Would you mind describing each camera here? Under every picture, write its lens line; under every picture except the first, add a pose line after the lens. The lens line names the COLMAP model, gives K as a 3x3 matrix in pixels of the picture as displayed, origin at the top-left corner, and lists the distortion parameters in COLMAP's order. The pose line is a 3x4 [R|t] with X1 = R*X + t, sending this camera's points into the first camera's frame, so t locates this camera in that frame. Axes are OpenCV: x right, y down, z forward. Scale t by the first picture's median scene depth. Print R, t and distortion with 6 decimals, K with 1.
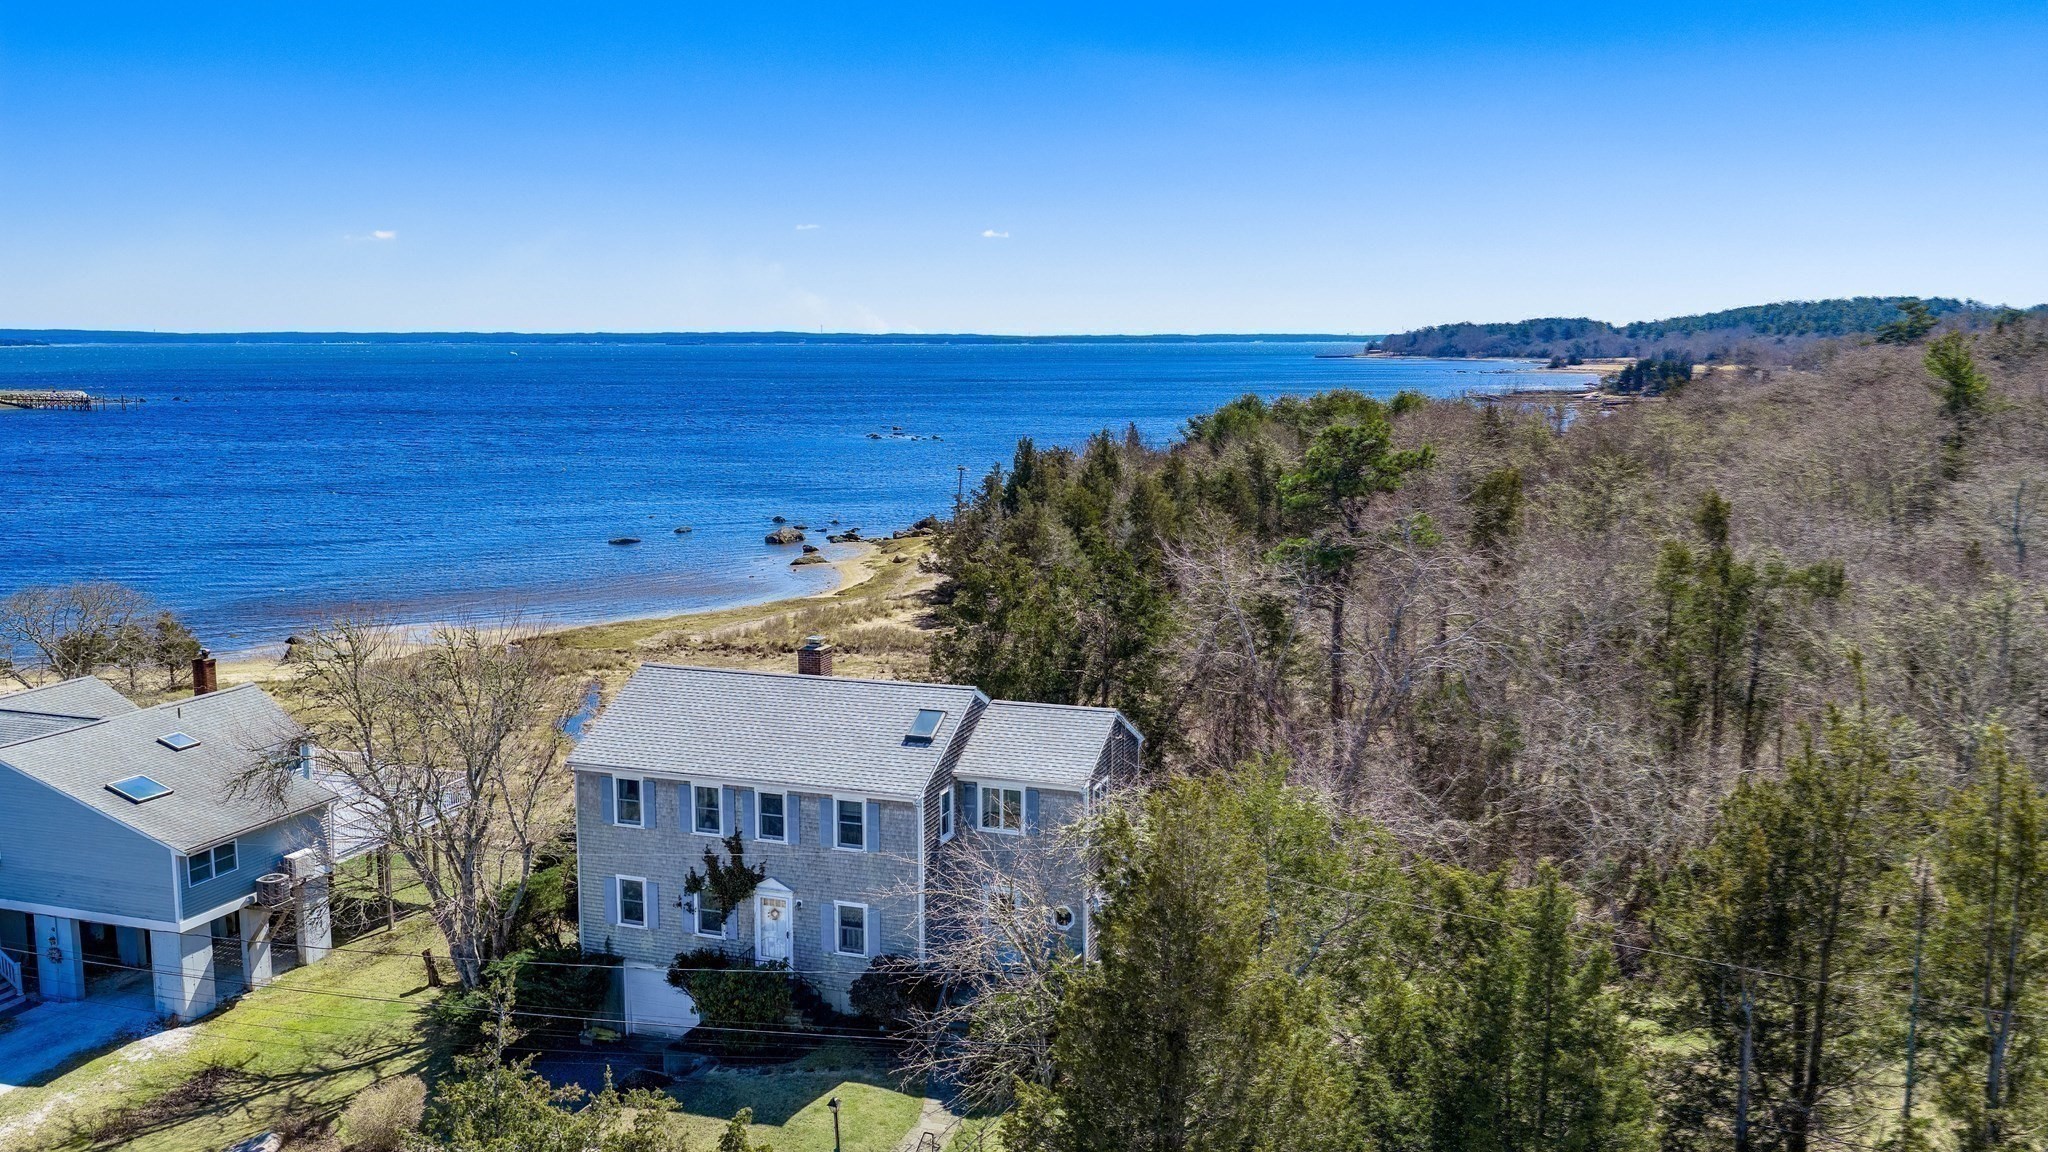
lens RADIAL K [[1690.9, 0, 1015.5], [0, 1690.9, 582.4], [0, 0, 1]] dist [0.027233, -0.045060]
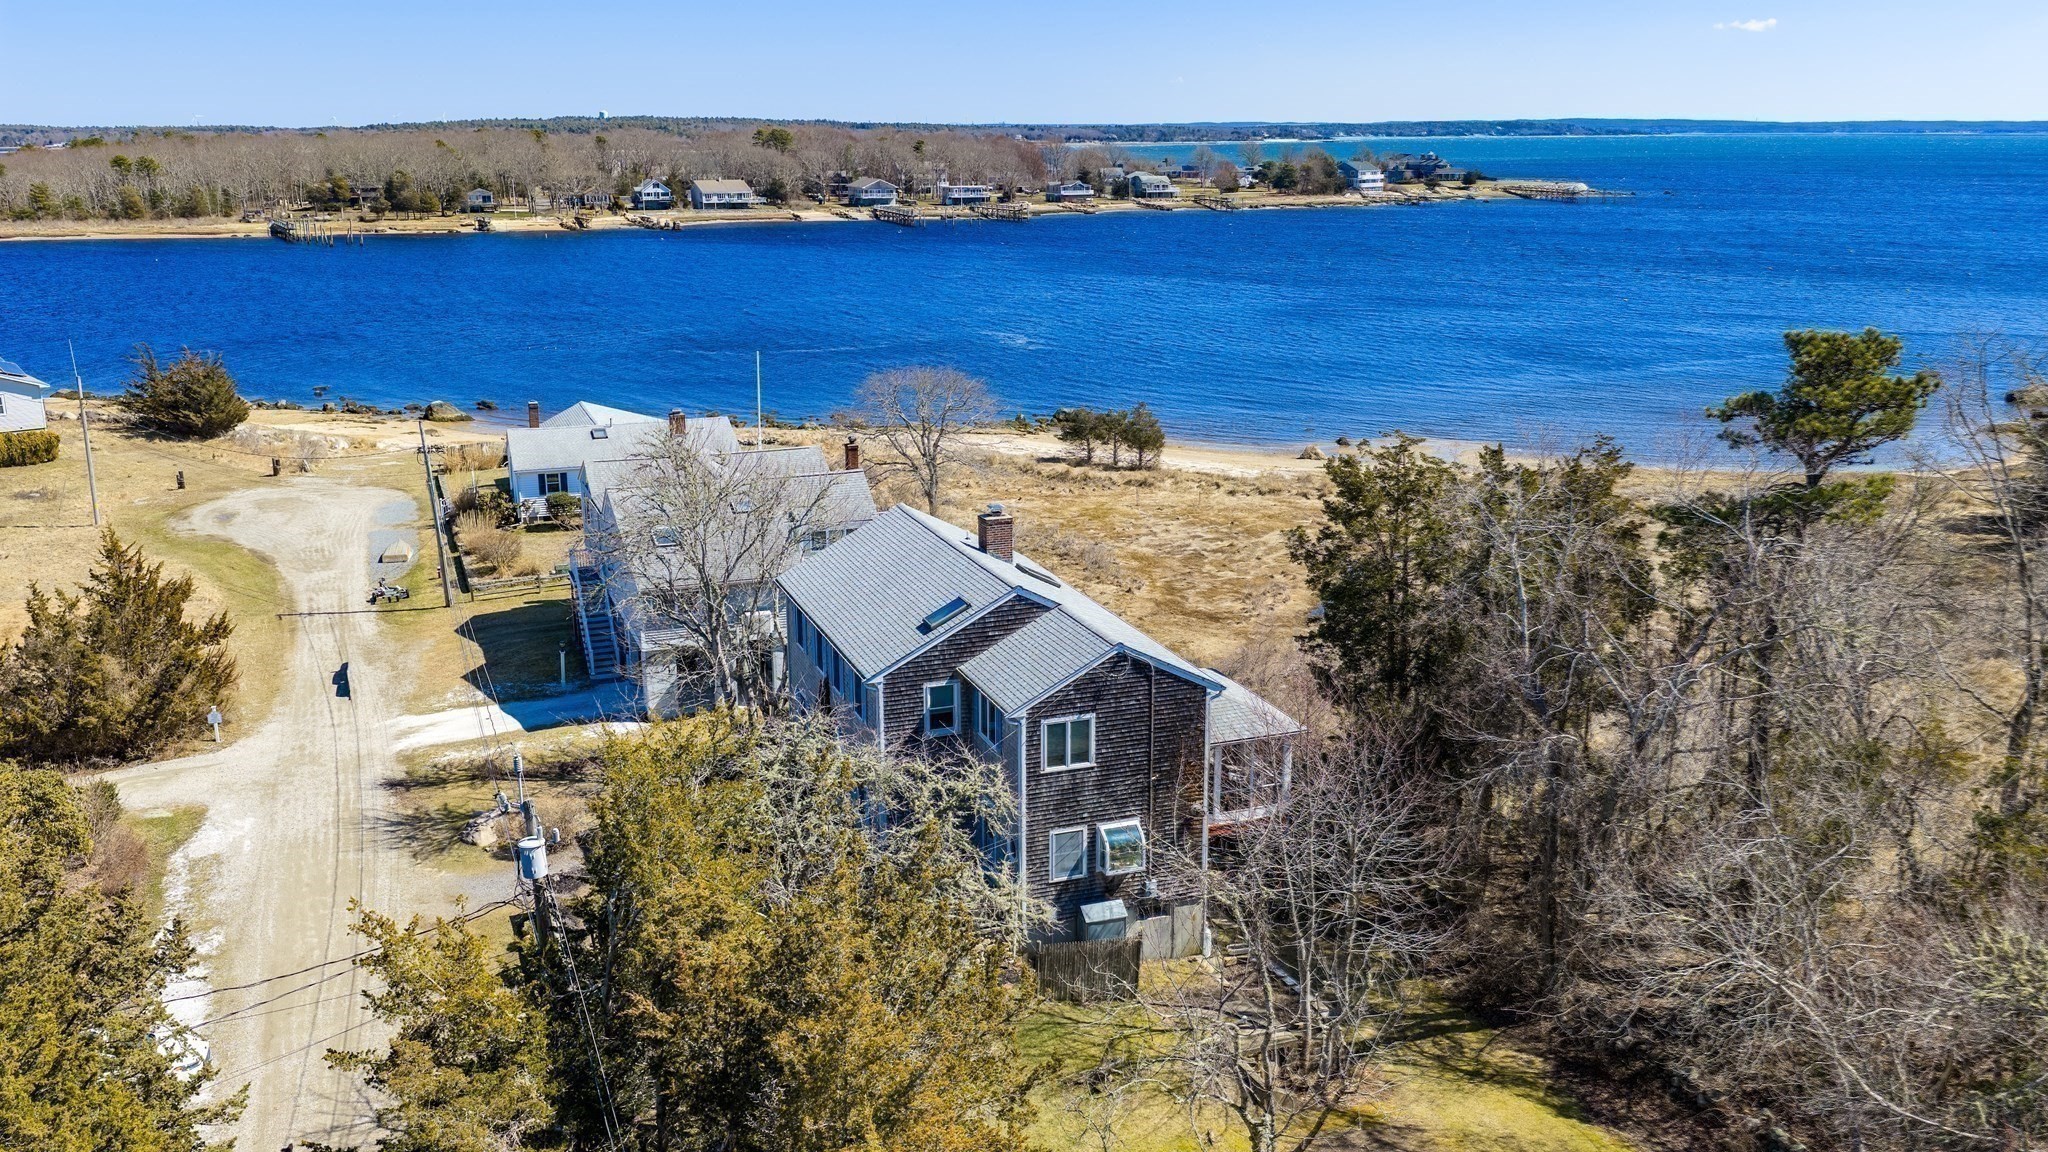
lens RADIAL K [[1690.9, 0, 1028.5], [0, 1690.9, 573.9], [0, 0, 1]] dist [0.027233, -0.045060]
pose [[0.653281, 0.190235, -0.732827, 0.262521], [-0.105195, 0.981337, 0.160969, -0.036778], [0.749772, -0.028069, 0.661100, 0.154699]]
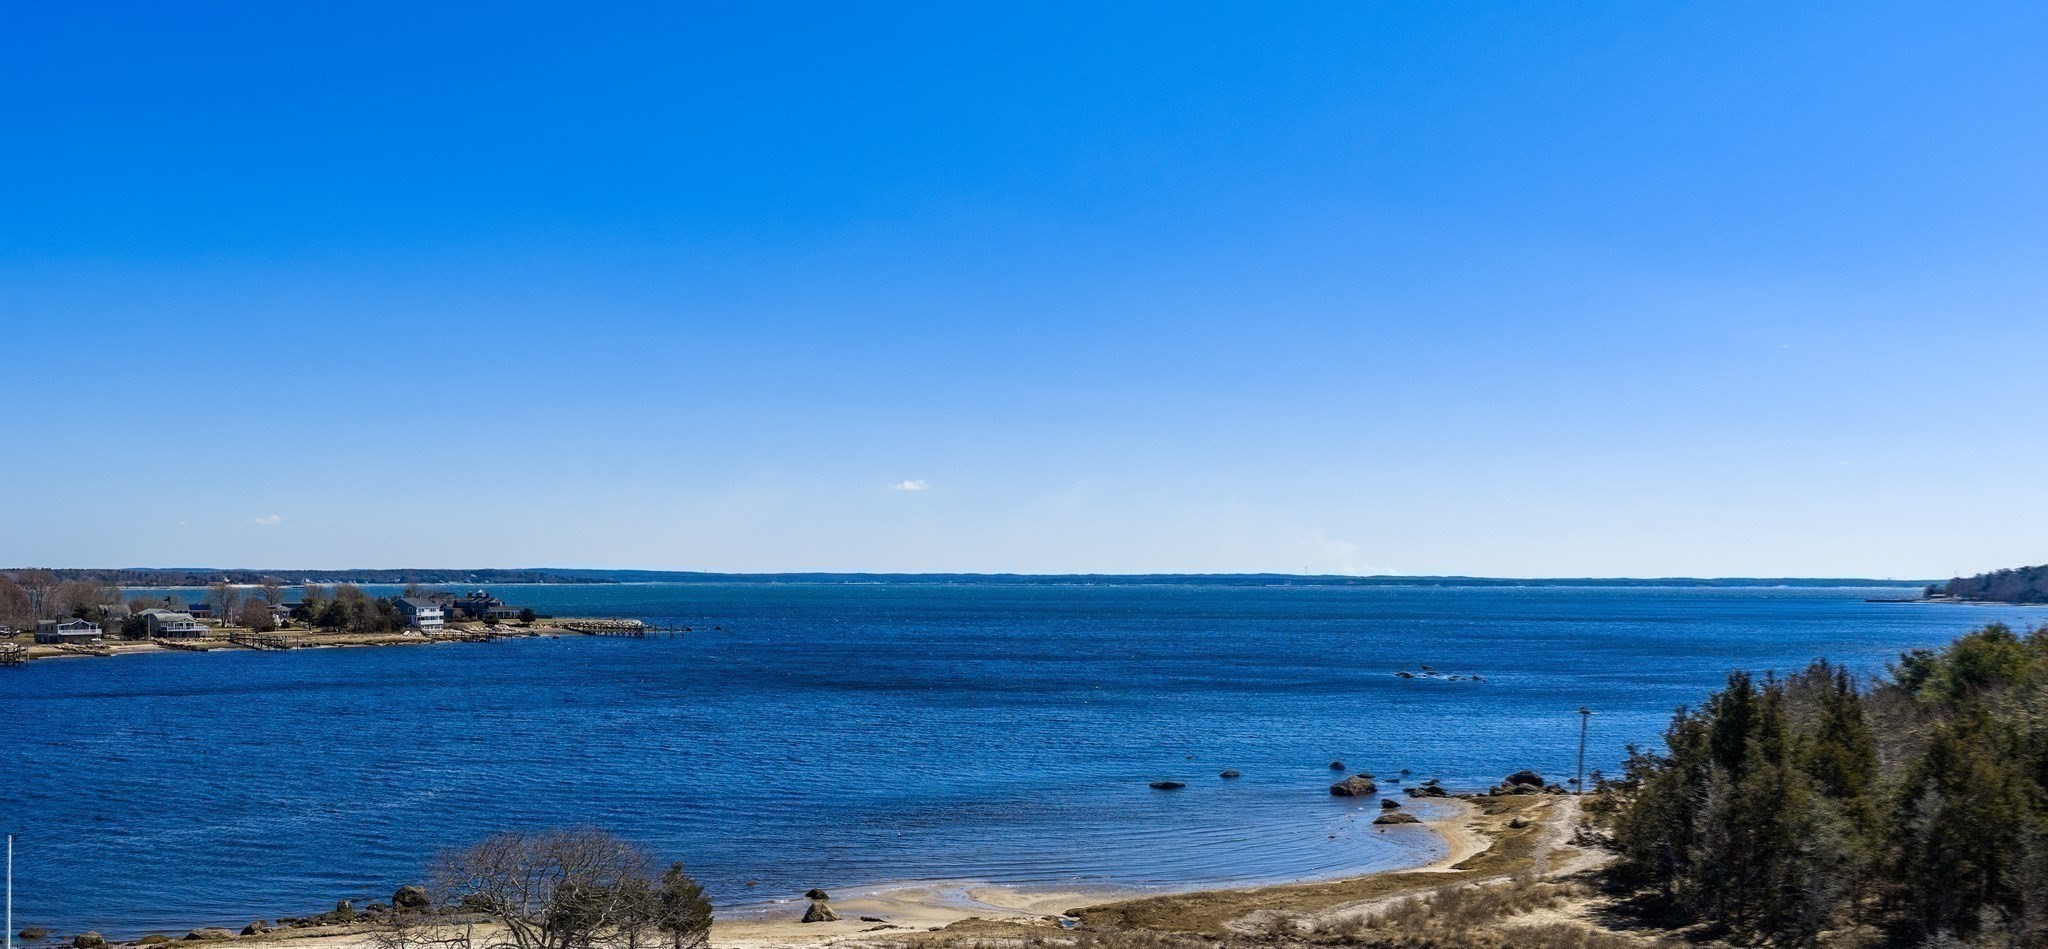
lens RADIAL K [[1681.5, 0, 1024.2], [0, 1681.5, 483.6], [0, 0, 1]] dist [0.024975, -0.016843]
pose [[0.961617, -0.010598, -0.274192, -0.100424], [-0.044263, 0.980177, -0.193118, -0.009586], [0.270803, 0.197842, 0.942085, 0.212441]]
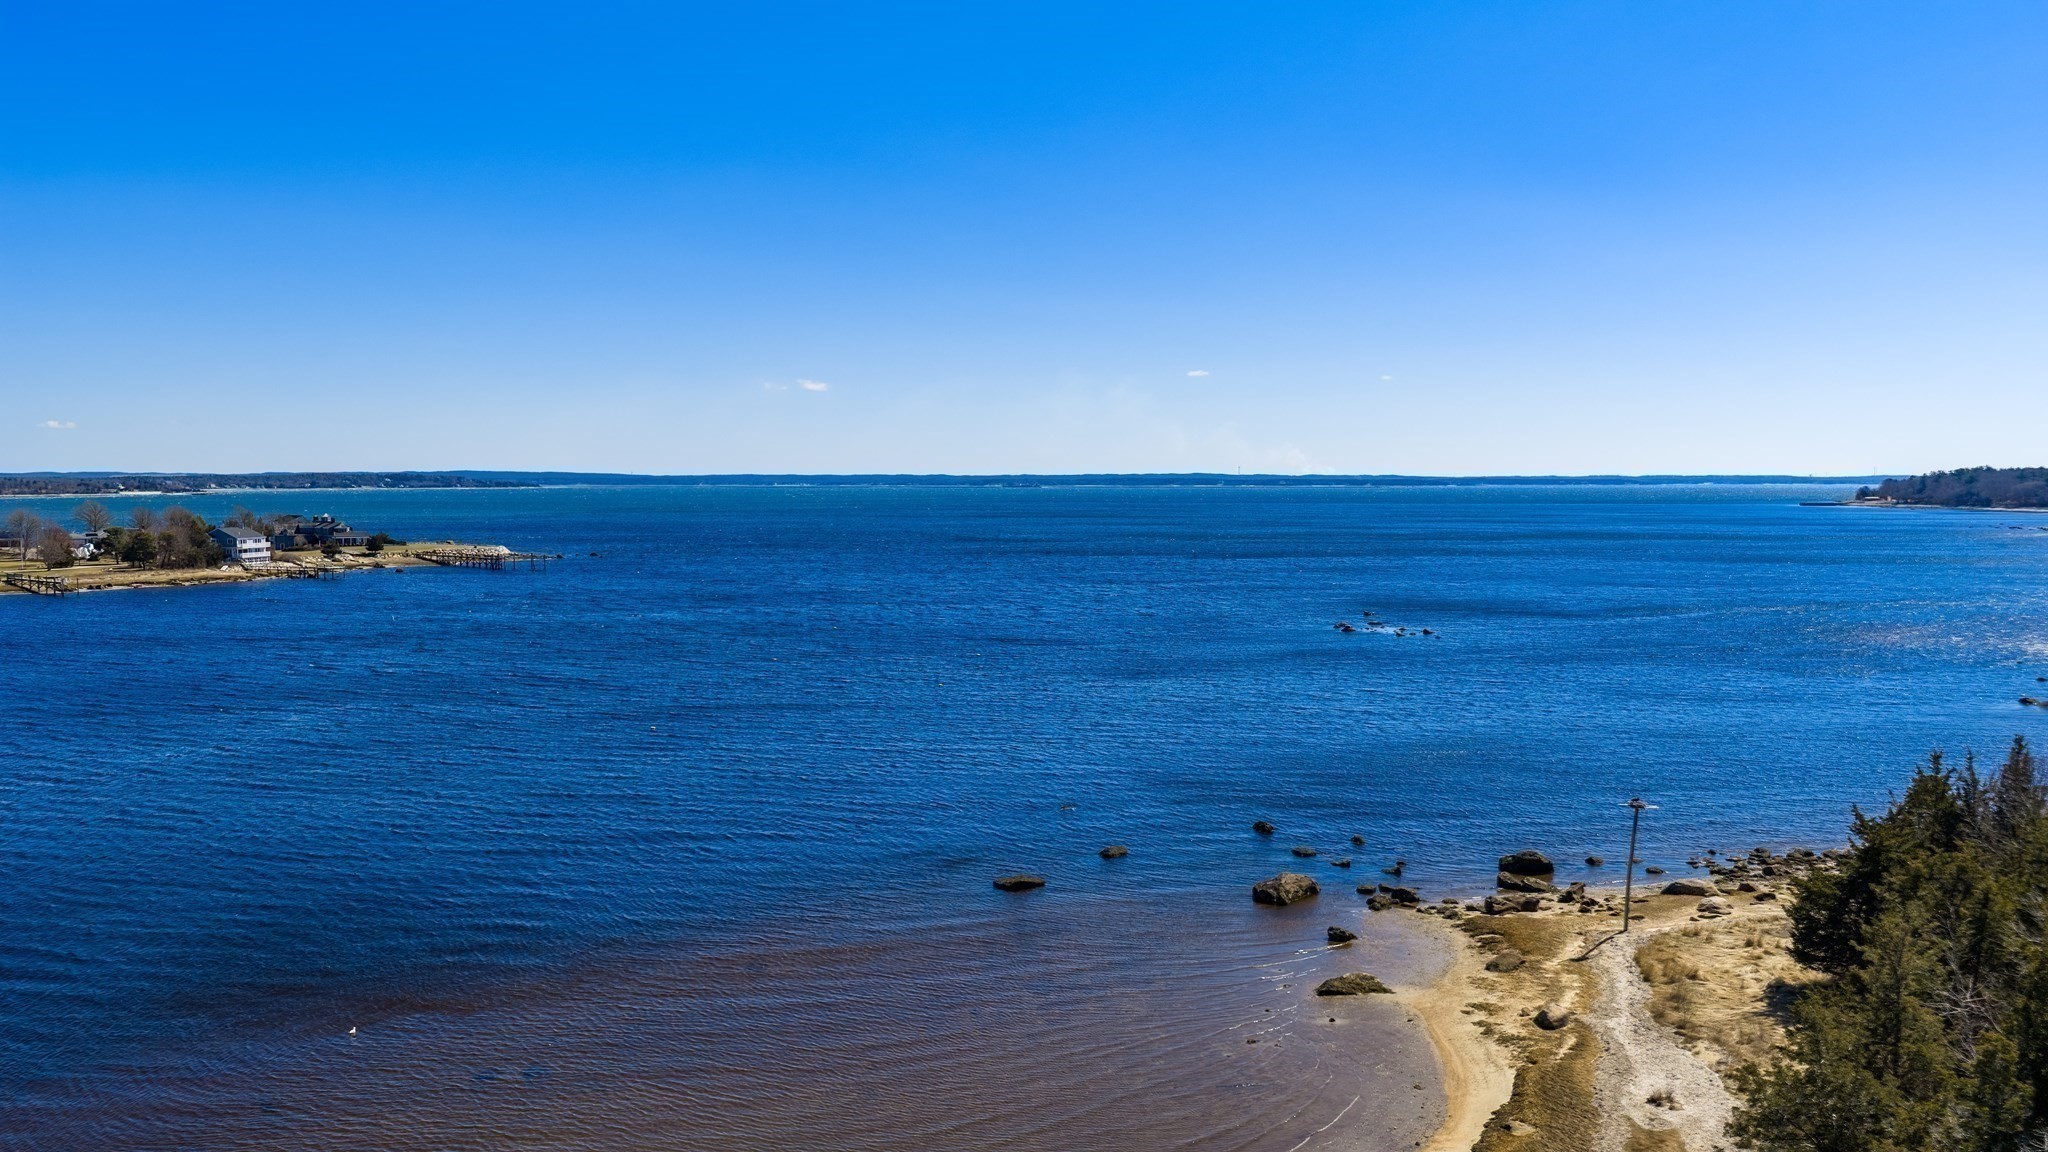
lens RADIAL K [[1690.9, 0, 1036.8], [0, 1690.9, 576.6], [0, 0, 1]] dist [0.027233, -0.045060]
pose [[0.973442, 0.012983, -0.228567, -0.142093], [-0.032510, 0.996112, -0.081875, -0.134688], [0.226616, 0.087131, 0.970079, 0.654886]]
